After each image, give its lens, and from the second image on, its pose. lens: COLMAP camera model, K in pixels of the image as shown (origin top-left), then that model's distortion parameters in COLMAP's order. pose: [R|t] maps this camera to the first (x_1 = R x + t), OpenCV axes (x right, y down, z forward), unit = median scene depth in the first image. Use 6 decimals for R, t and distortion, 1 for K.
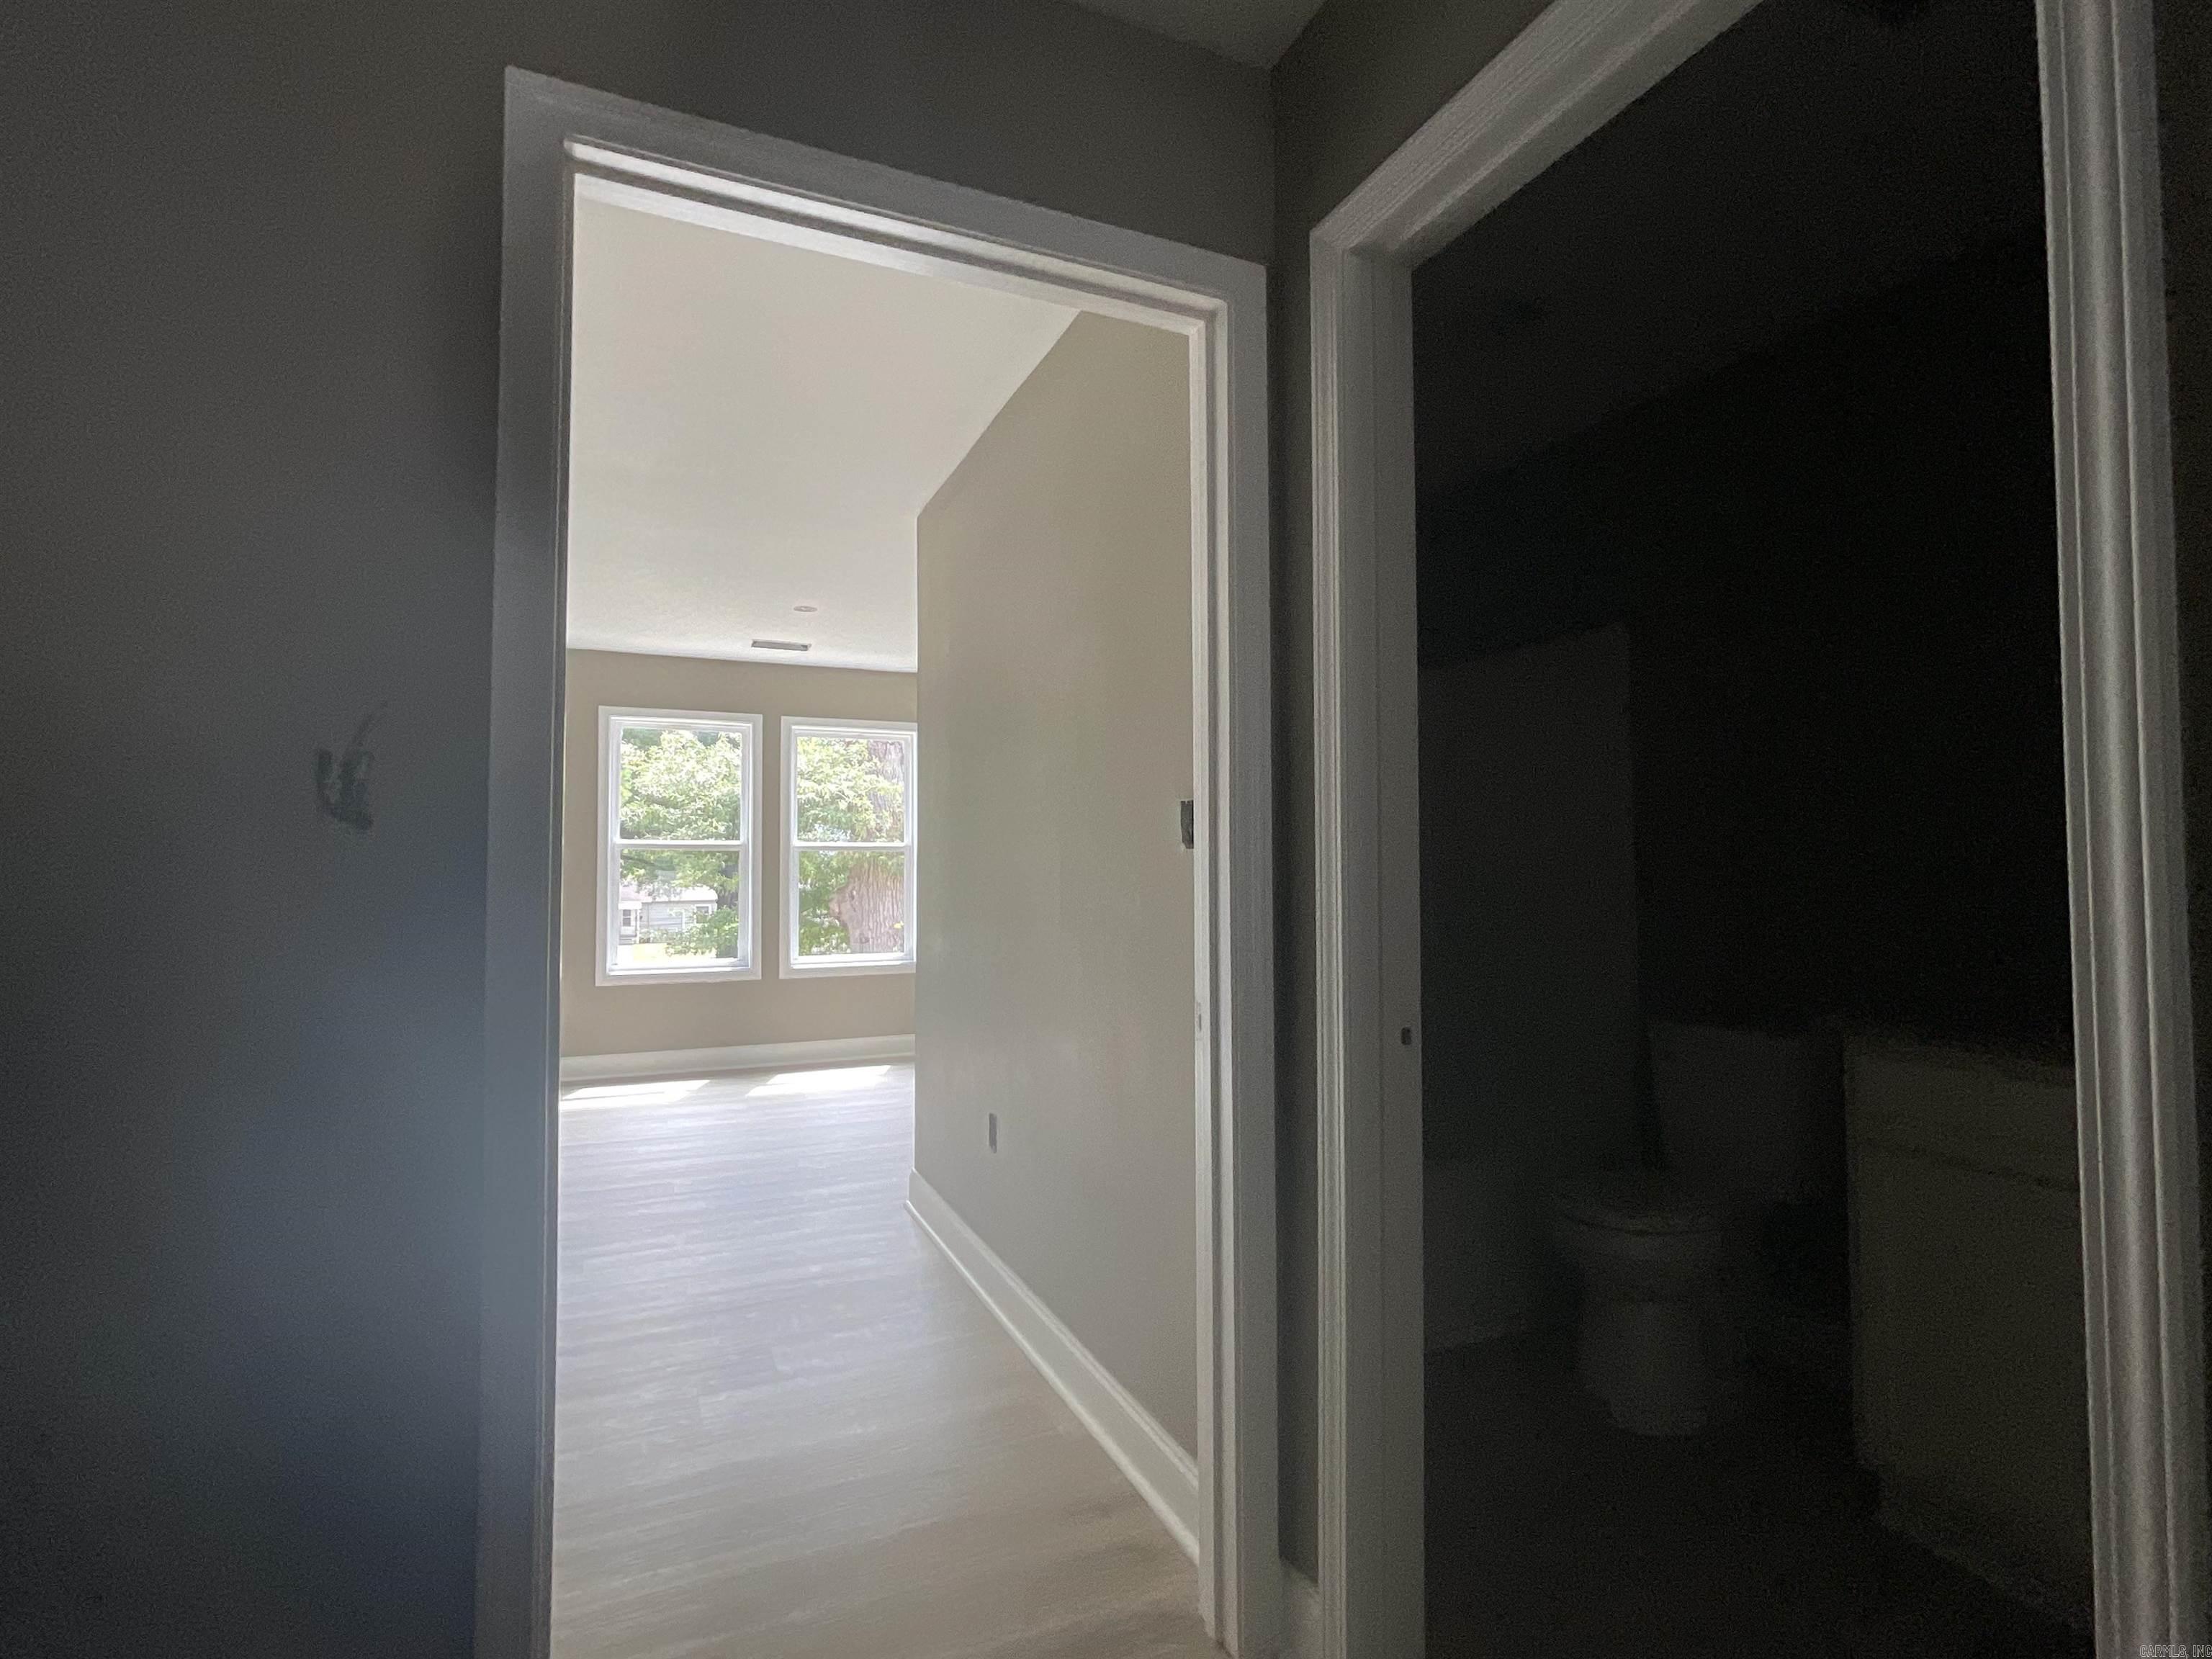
lens RADIAL K [[1054.9, 0, 1106.0], [0, 1054.9, 829.5], [0, 0, 1]] dist [0.000121, -0.000006]
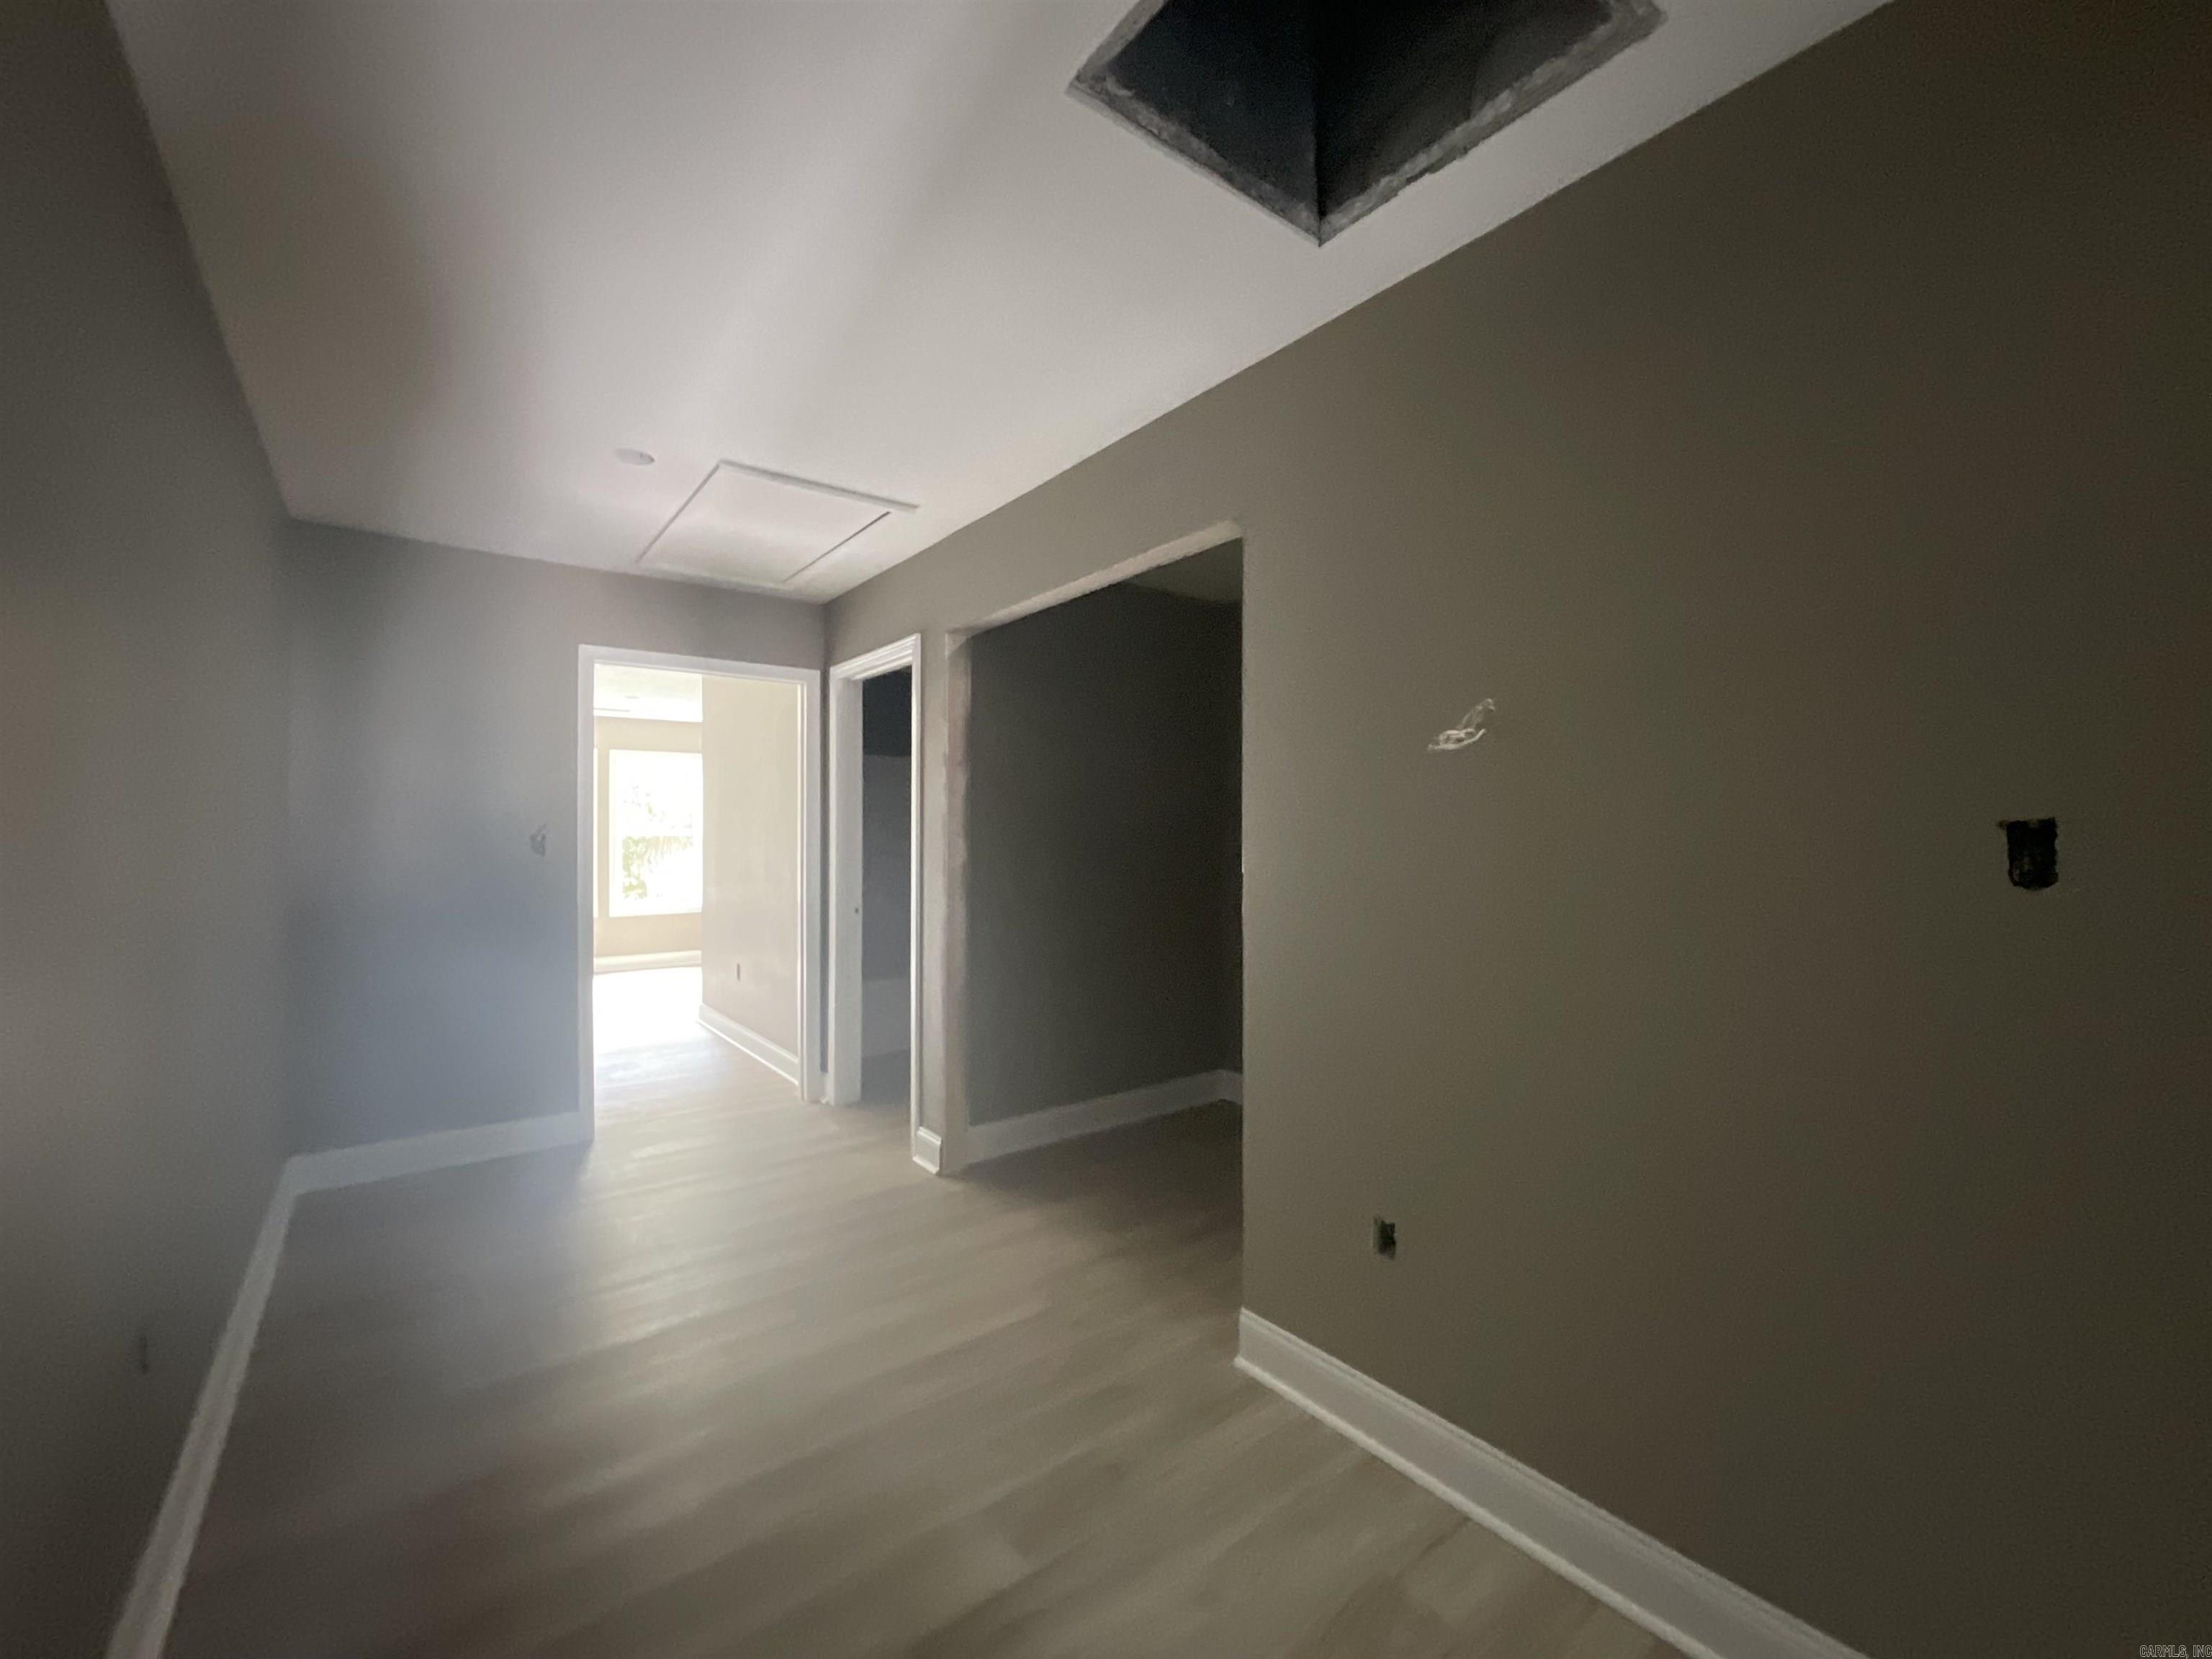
lens RADIAL K [[900.2, 0, 1106.0], [0, 900.2, 829.5], [0, 0, 1]] dist [0.001524, -0.000497]
pose [[0.970804, 0.007627, 0.239752, 0.086406], [-0.015302, 0.999428, 0.030165, -0.039638], [-0.239385, -0.032953, 0.970365, -0.464272]]
